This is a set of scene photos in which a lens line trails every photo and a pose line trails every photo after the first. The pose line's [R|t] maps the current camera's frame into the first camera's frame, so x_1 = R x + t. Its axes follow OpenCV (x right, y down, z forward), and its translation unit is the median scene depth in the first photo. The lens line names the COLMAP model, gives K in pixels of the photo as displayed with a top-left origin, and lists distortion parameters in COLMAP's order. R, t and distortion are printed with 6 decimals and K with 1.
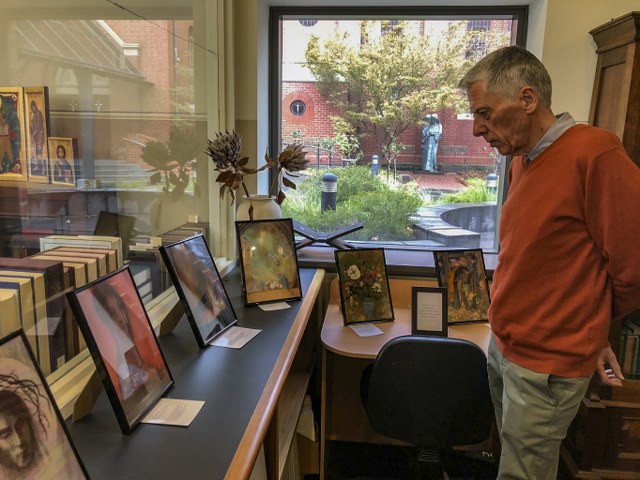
lens RADIAL K [[548.7, 0, 320.0], [0, 548.7, 240.0], [0, 0, 1]] dist [0.001008, -0.000066]
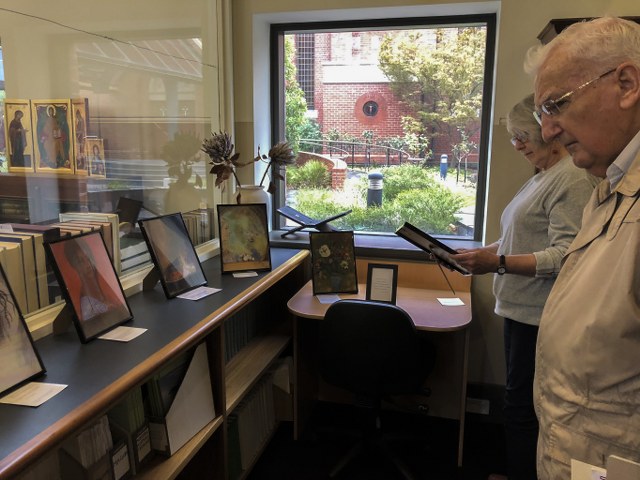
lens RADIAL K [[548.7, 0, 320.0], [0, 548.7, 240.0], [0, 0, 1]] dist [0.001008, -0.000066]
pose [[0.987597, 0.016828, -0.156105, 0.217045], [-0.017093, 0.999854, -0.000353, 0.033458], [0.156076, 0.003017, 0.987740, -0.144843]]
